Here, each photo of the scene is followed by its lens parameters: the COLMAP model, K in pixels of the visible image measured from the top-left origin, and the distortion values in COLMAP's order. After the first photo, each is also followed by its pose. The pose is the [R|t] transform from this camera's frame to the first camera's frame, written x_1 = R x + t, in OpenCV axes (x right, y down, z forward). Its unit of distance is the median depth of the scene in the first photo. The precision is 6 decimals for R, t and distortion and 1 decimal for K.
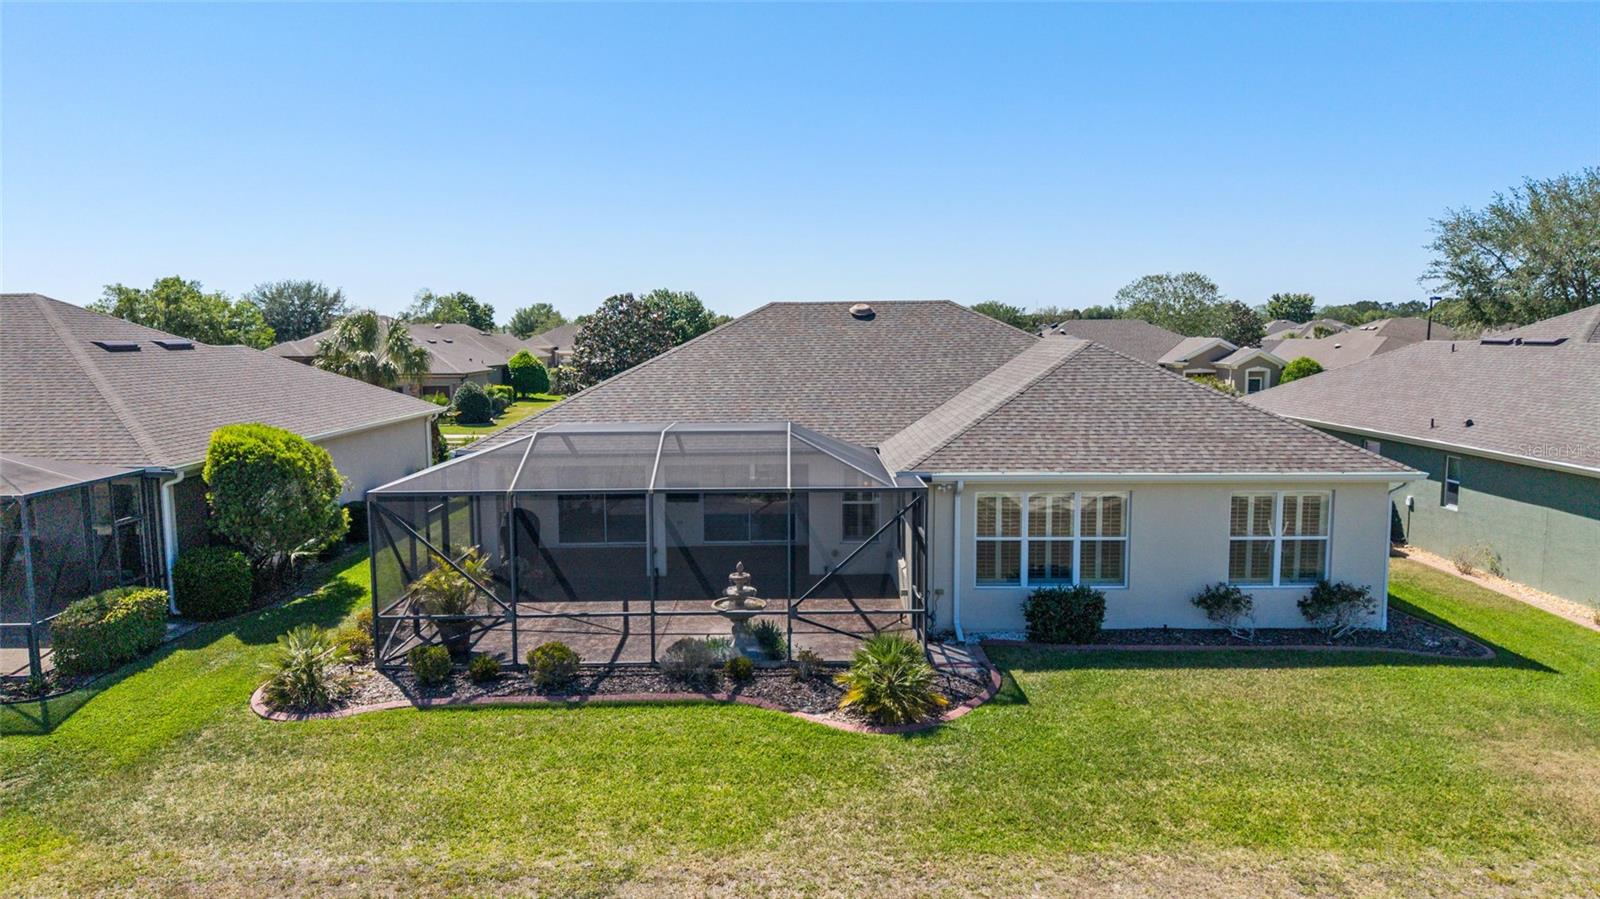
lens RADIAL K [[1054.4, 0, 800.0], [0, 1054.4, 449.5], [0, 0, 1]] dist [0.038957, -0.035230]
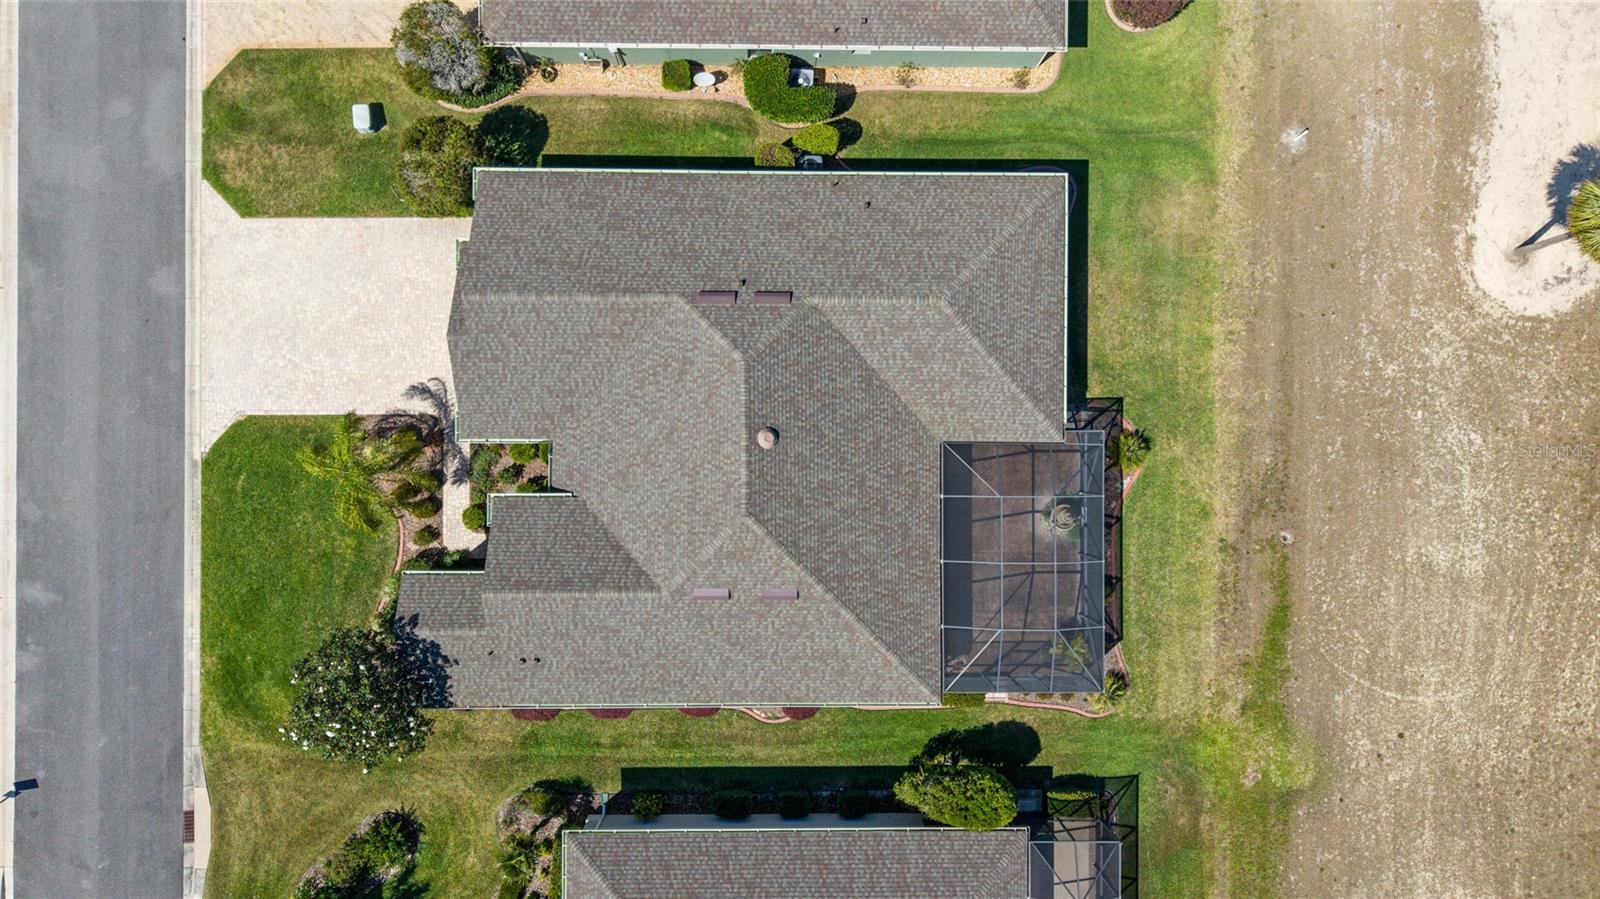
lens RADIAL K [[1054.4, 0, 800.0], [0, 1054.4, 449.5], [0, 0, 1]] dist [0.038957, -0.035230]
pose [[0.009518, -0.999955, -0.000010, 0.071140], [0.102774, 0.000968, 0.994704, -1.927375], [-0.994659, -0.009469, 0.102778, 1.246318]]
